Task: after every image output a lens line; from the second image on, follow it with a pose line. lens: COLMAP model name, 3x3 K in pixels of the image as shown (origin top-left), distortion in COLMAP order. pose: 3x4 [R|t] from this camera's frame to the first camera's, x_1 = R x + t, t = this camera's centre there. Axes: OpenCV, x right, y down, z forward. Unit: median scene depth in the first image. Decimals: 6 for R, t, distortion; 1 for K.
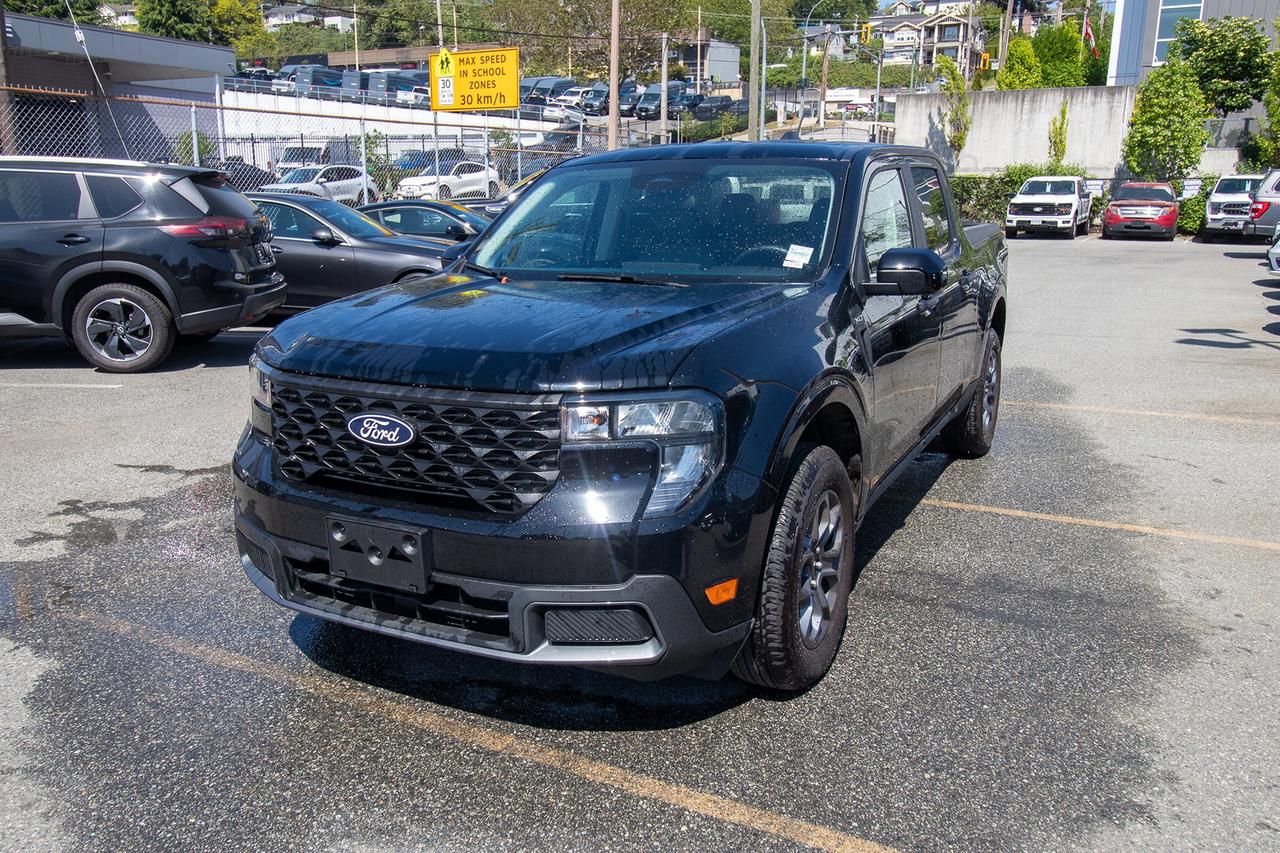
lens RADIAL K [[1021.8, 0, 661.2], [0, 1021.8, 432.2], [0, 0, 1]] dist [0.015625, -0.005188]
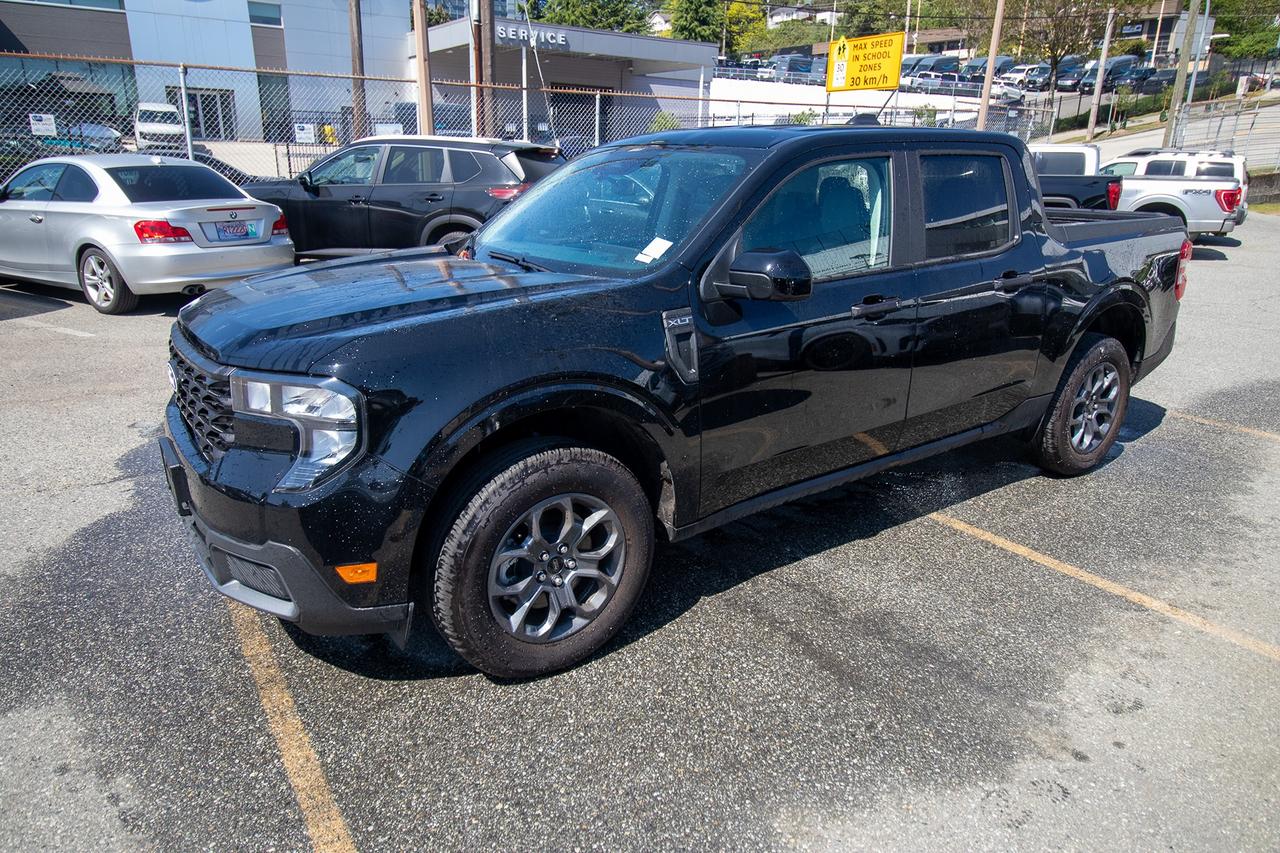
lens RADIAL K [[838.8, 0, 649.6], [0, 838.8, 424.2], [0, 0, 1]] dist [0.007044, -0.006555]
pose [[0.880688, 0.155620, -0.447405, 0.055805], [-0.122238, 0.987168, 0.102747, -0.009683], [0.457653, -0.035798, 0.888410, 0.030650]]
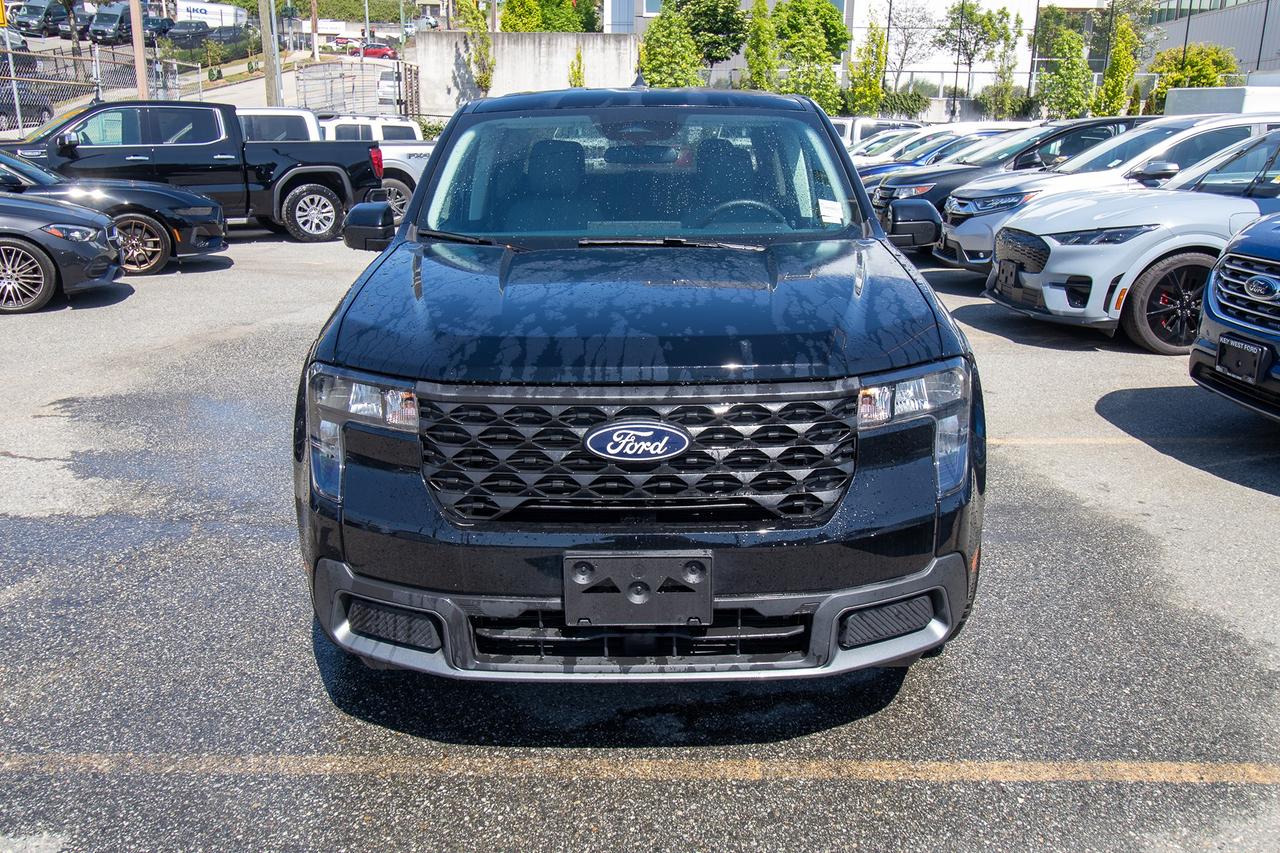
lens RADIAL K [[1021.8, 0, 661.2], [0, 1021.8, 432.2], [0, 0, 1]] dist [0.015625, -0.005188]
pose [[0.886691, -0.126216, 0.444803, -0.051449], [0.101633, 0.991696, 0.078802, -0.006055], [-0.451055, -0.024666, 0.892155, 0.021014]]
